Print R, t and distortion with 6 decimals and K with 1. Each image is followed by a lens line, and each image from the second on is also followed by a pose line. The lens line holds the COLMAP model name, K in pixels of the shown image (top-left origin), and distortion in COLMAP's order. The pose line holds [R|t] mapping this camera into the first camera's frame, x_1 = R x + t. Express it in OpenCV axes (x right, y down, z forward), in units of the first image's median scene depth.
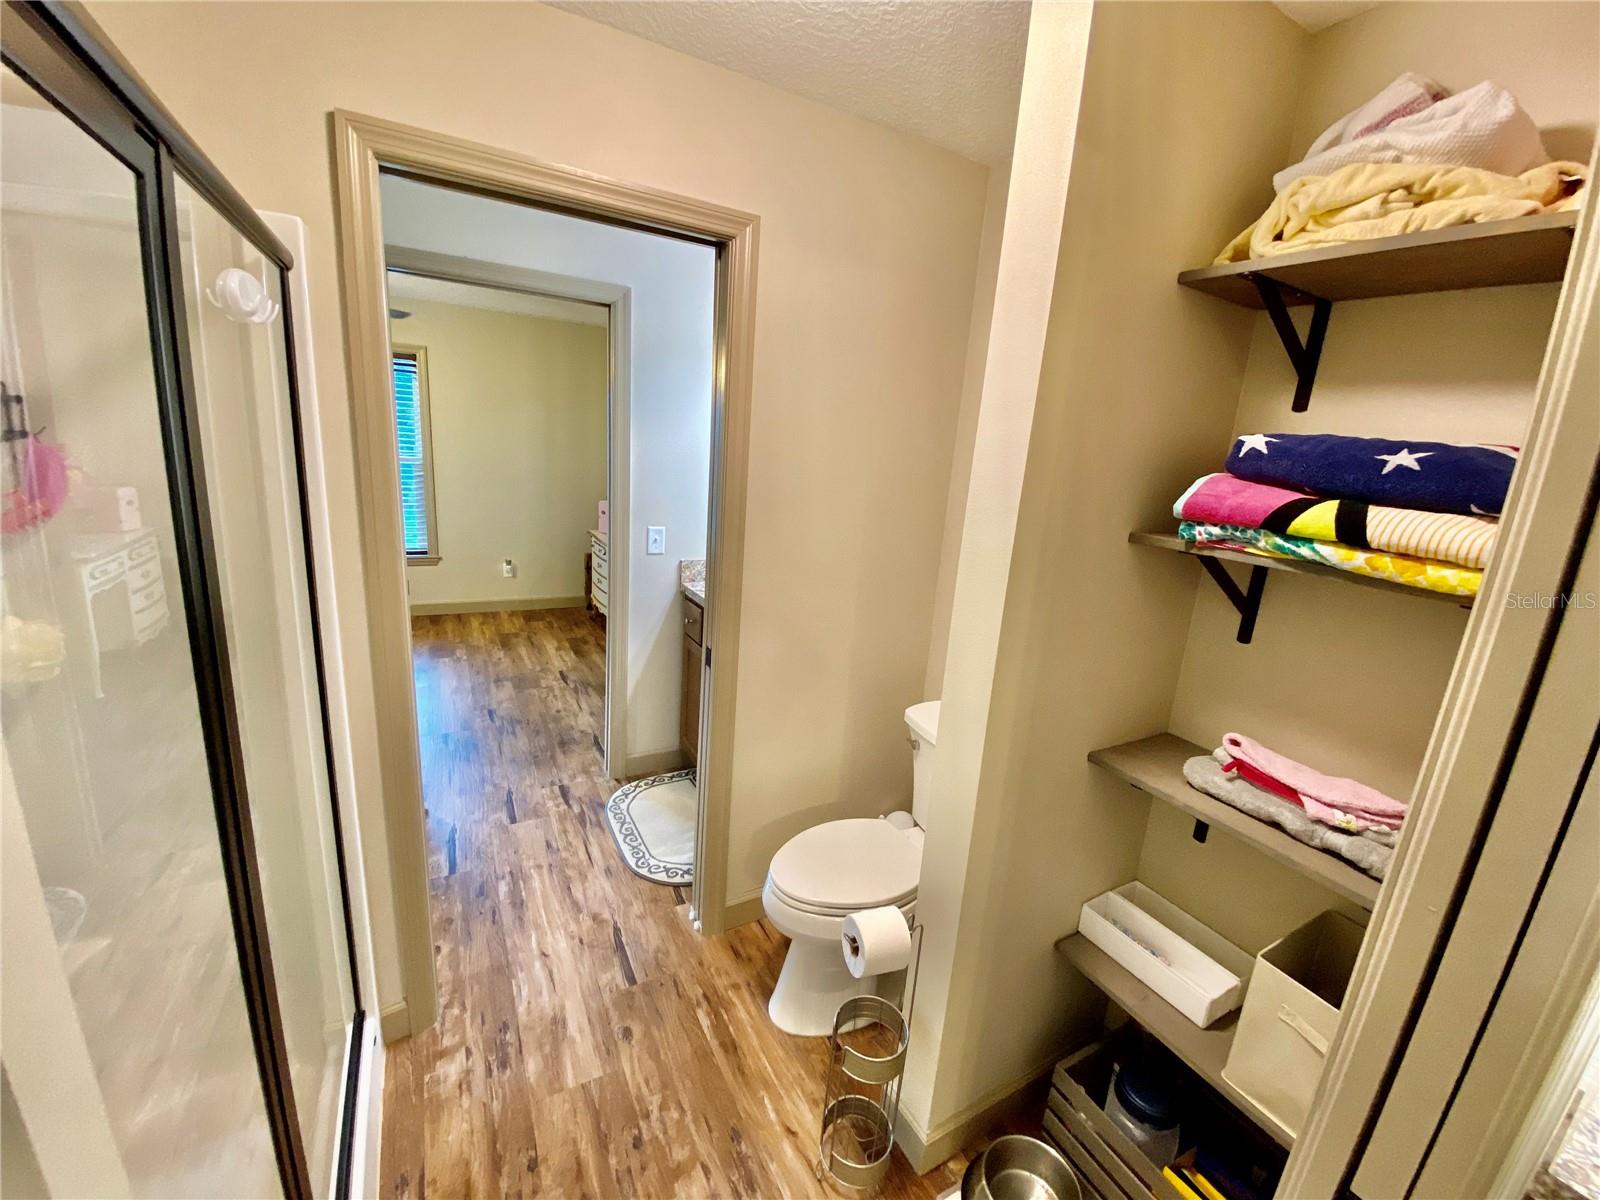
lens RADIAL K [[650.9, 0, 804.9], [0, 650.9, 598.0], [0, 0, 1]] dist [0.008225, -0.014474]
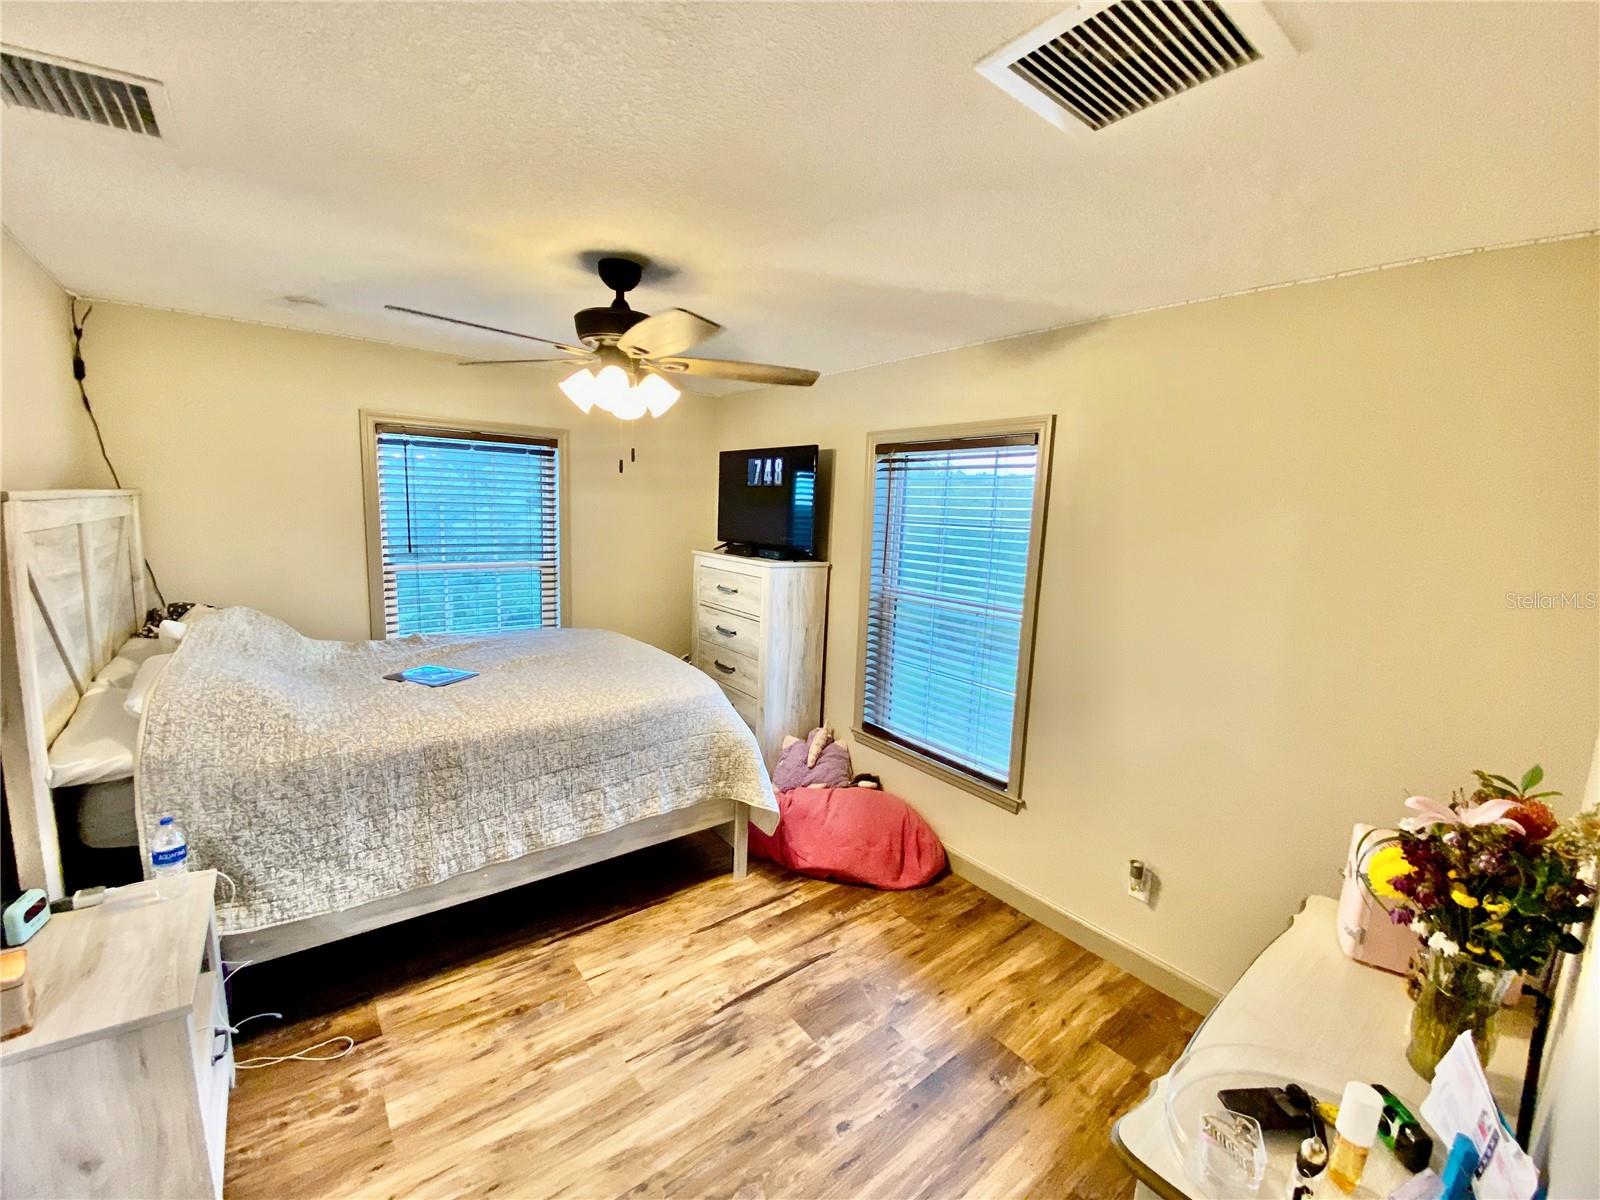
lens RADIAL K [[650.9, 0, 811.1], [0, 650.9, 596.0], [0, 0, 1]] dist [0.008225, -0.014474]
pose [[0.178977, 0.070334, -0.981336, -0.211396], [-0.252494, 0.967318, 0.023279, -0.478382], [0.950902, 0.243615, 0.190887, 1.726825]]
